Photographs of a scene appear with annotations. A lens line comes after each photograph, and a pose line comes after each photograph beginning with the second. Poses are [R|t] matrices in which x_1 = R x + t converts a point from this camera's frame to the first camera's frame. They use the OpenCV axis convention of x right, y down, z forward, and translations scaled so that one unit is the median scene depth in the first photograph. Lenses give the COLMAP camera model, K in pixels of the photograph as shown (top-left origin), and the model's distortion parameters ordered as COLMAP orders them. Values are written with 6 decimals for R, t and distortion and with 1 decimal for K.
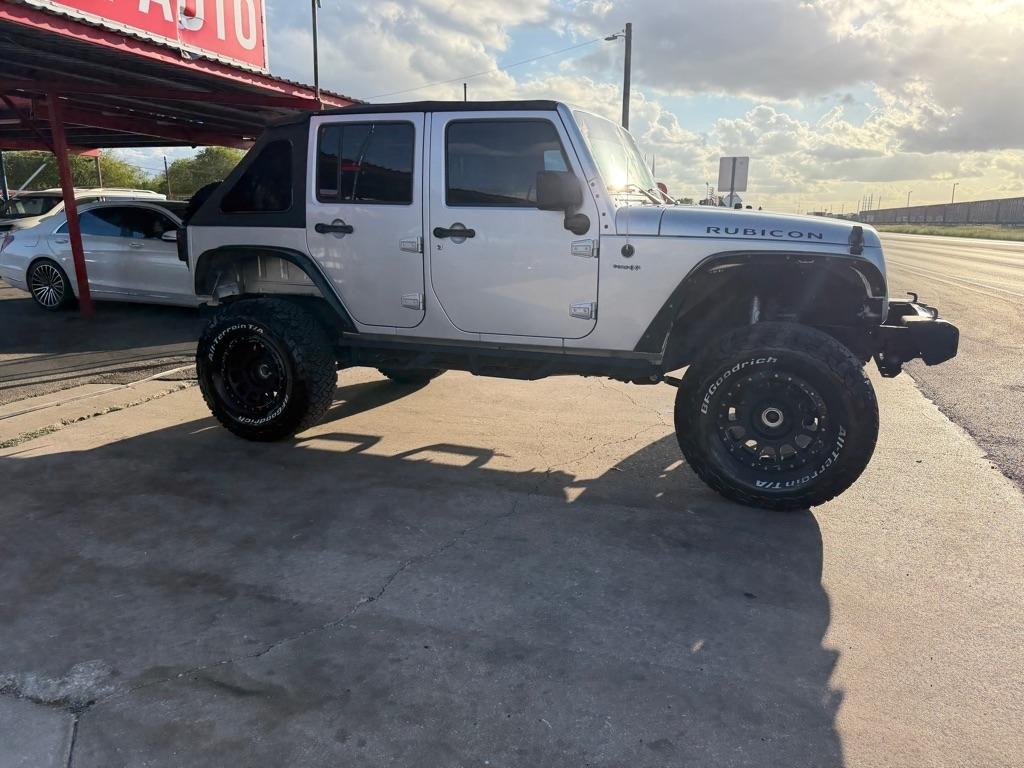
lens RADIAL K [[720.9, 0, 520.2], [0, 720.9, 383.6], [0, 0, 1]] dist [0.025285, -0.034476]
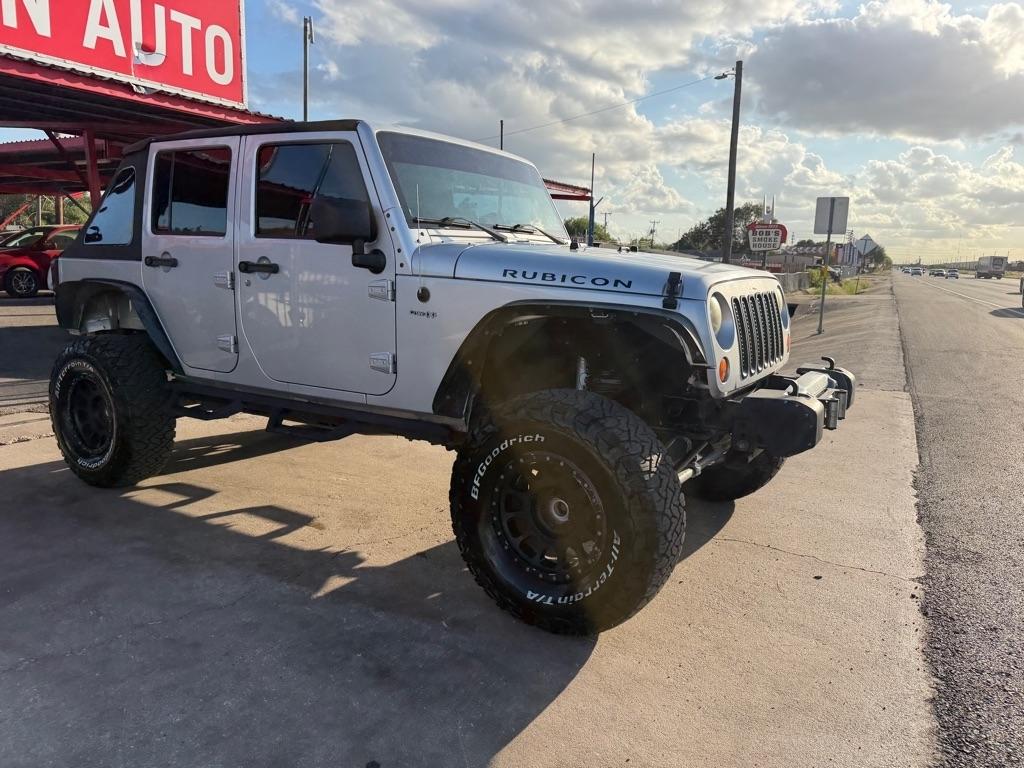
lens RADIAL K [[726.6, 0, 524.9], [0, 726.6, 378.6], [0, 0, 1]] dist [0.016442, -0.021211]
pose [[0.984855, 0.045367, -0.167340, 0.366097], [-0.055576, 0.996836, -0.056835, -0.040930], [0.164232, 0.065275, 0.984260, 0.179364]]
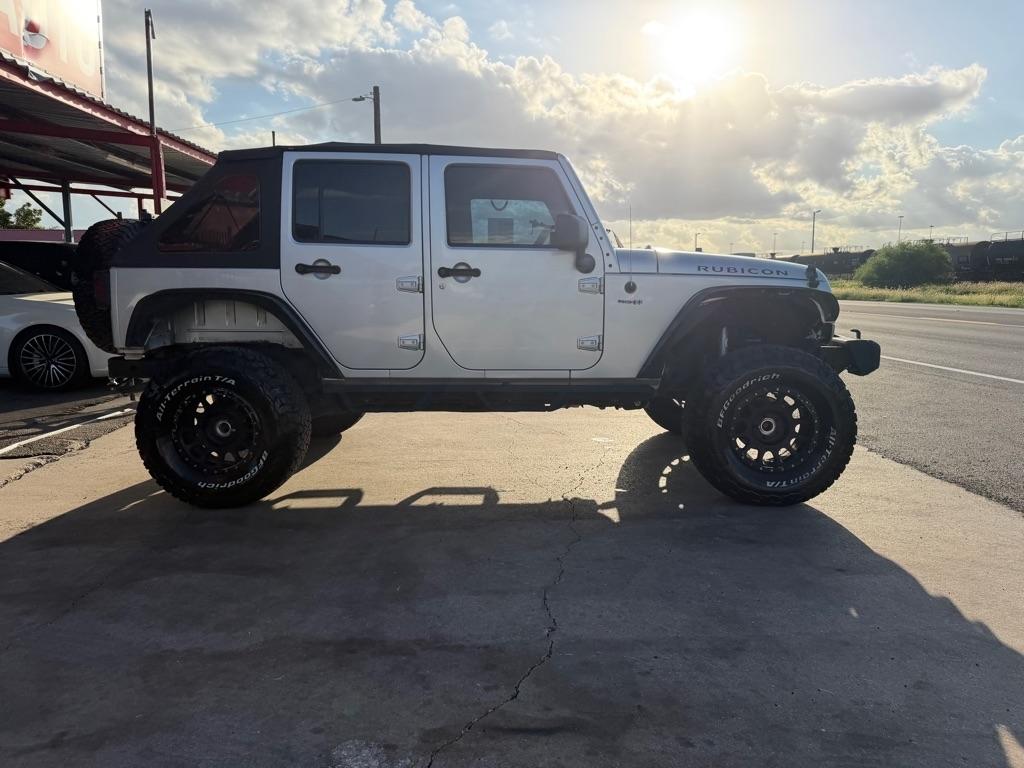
lens RADIAL K [[720.9, 0, 520.2], [0, 720.9, 383.6], [0, 0, 1]] dist [0.025285, -0.034476]
pose [[0.932151, -0.055002, 0.357867, -0.366206], [0.082121, 0.994753, -0.061017, 0.013669], [-0.352634, 0.086265, 0.931777, 0.042913]]
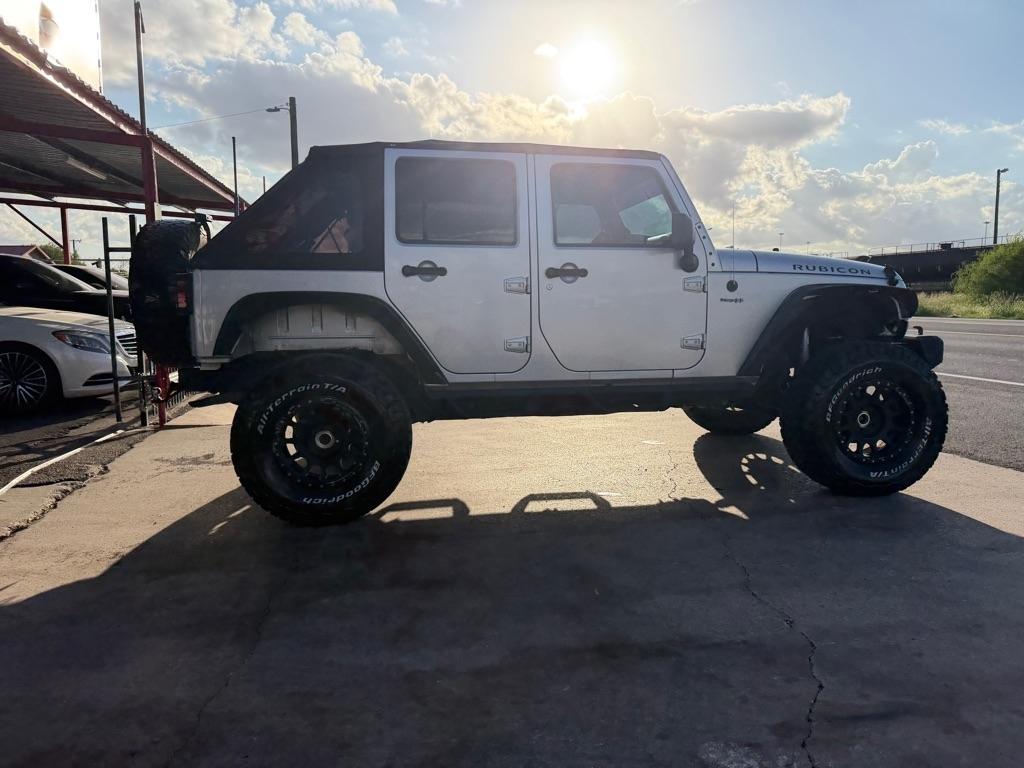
lens RADIAL K [[720.9, 0, 520.2], [0, 720.9, 383.6], [0, 0, 1]] dist [0.025285, -0.034476]
pose [[0.873792, -0.070888, 0.481105, -0.612145], [0.118491, 0.990537, -0.069257, 0.003297], [-0.471643, 0.117523, 0.873923, 0.175146]]
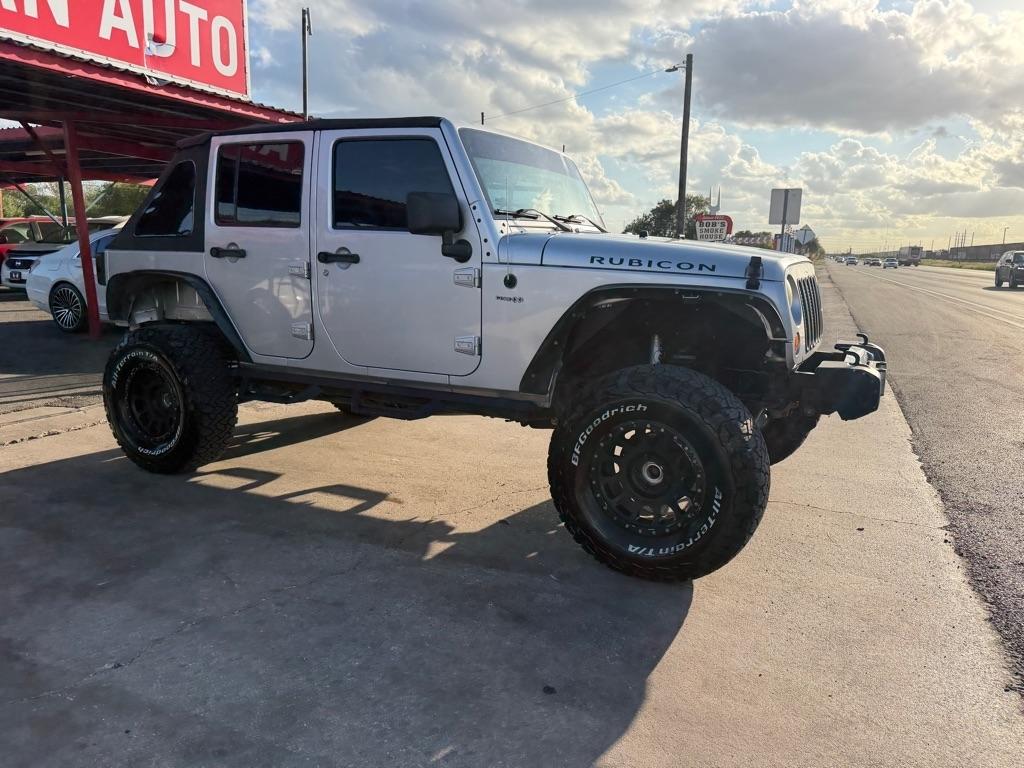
lens RADIAL K [[723.5, 0, 523.3], [0, 723.5, 389.6], [0, 0, 1]] dist [0.019522, -0.023932]
pose [[0.995125, 0.029735, -0.094035, 0.227557], [-0.033026, 0.998888, -0.033634, -0.016246], [0.092931, 0.036575, 0.995001, 0.095561]]
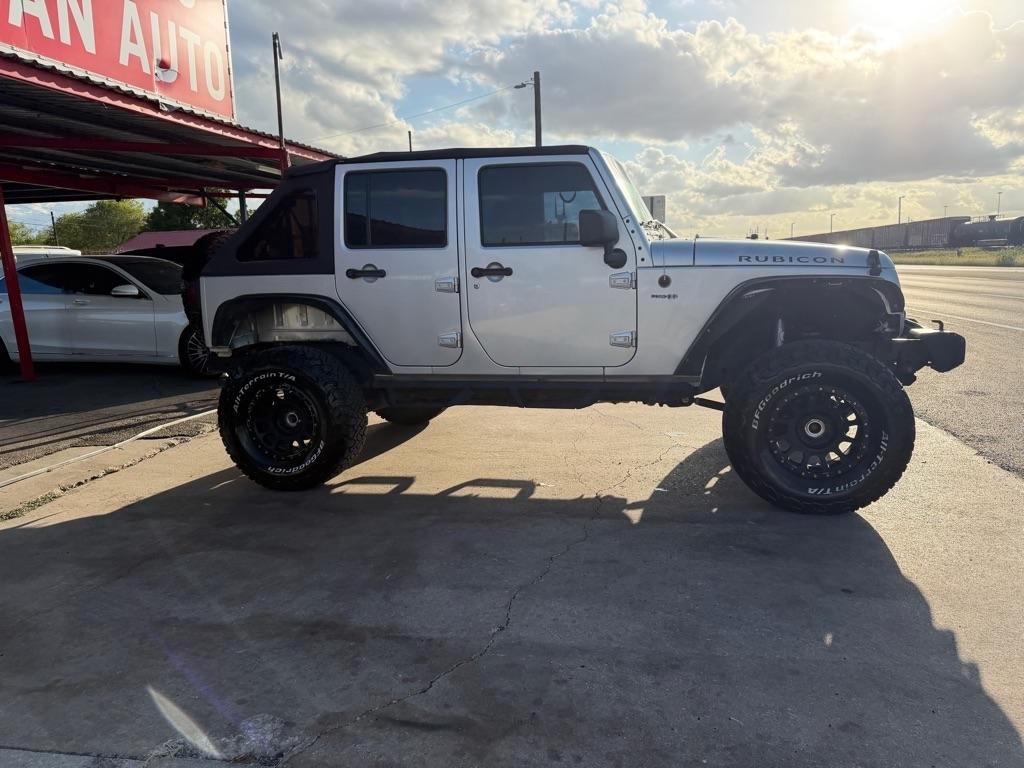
lens RADIAL K [[720.9, 0, 520.2], [0, 720.9, 383.6], [0, 0, 1]] dist [0.025285, -0.034476]
pose [[0.991009, -0.058822, 0.120167, -0.177629], [0.065366, 0.996544, -0.051258, 0.005927], [-0.116737, 0.058652, 0.991430, -0.018177]]
